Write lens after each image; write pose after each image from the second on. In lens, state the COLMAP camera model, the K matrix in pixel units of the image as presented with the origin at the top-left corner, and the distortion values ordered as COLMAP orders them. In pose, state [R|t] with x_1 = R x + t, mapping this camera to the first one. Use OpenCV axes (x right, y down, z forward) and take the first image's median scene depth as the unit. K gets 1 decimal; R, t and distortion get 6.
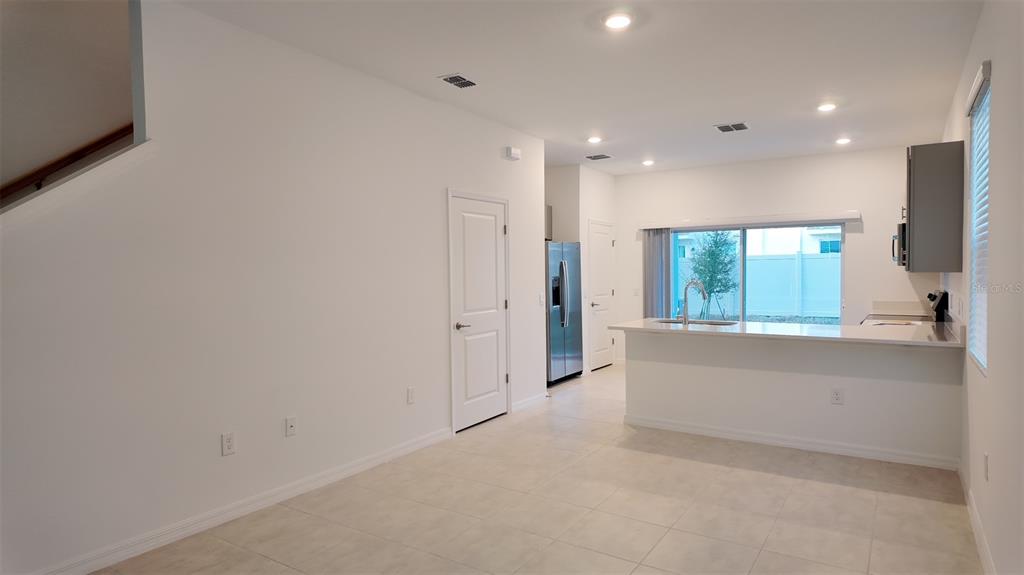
lens RADIAL K [[605.9, 0, 512.0], [0, 605.9, 287.5], [0, 0, 1]] dist [0.068871, -0.036811]
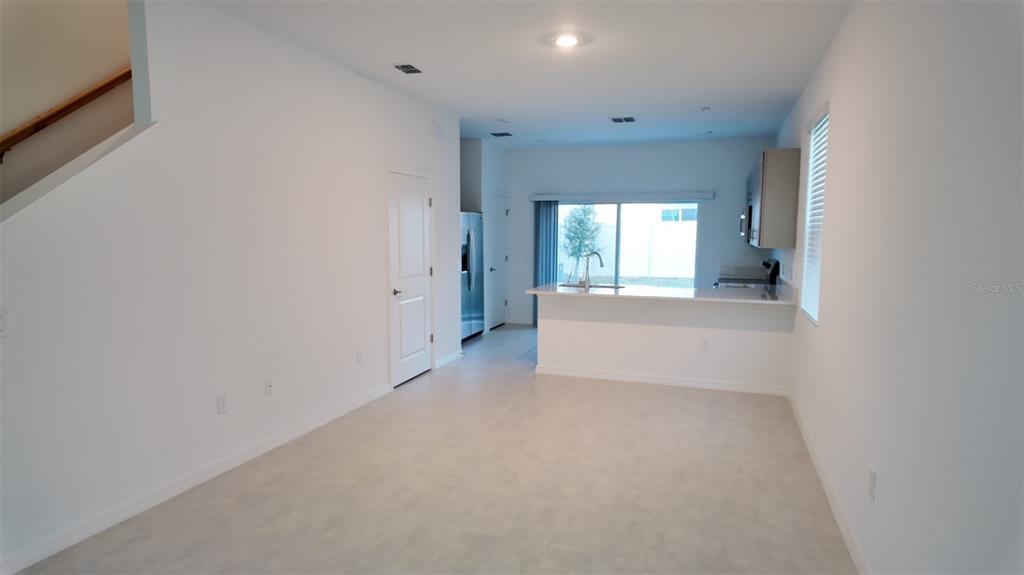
lens RADIAL K [[605.9, 0, 512.0], [0, 605.9, 287.5], [0, 0, 1]] dist [0.068871, -0.036811]
pose [[0.970324, -0.006754, 0.241713, -0.145274], [-0.009702, 0.997717, 0.066827, -0.019167], [-0.241612, -0.067189, 0.968044, -0.108871]]
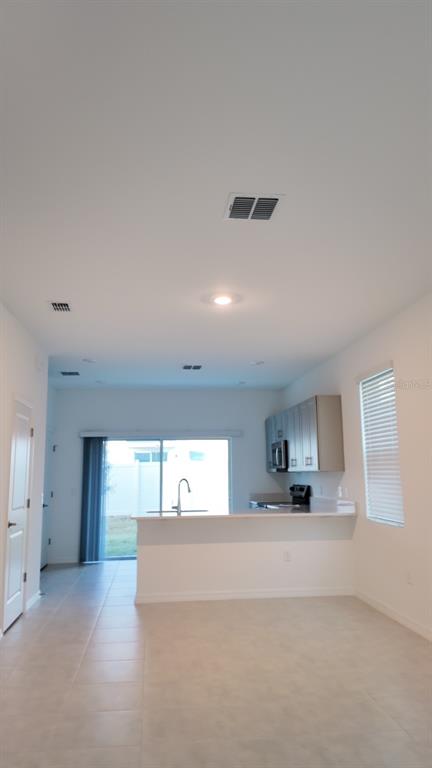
lens RADIAL K [[564.5, 0, 216.0], [0, 564.5, 384.0], [0, 0, 1]] dist [0.088753, -0.000081]
pose [[0.771800, 0.101618, 0.627693, -0.444611], [0.021156, 0.982498, -0.185070, 0.016838], [-0.635514, 0.156116, 0.756142, 0.000050]]
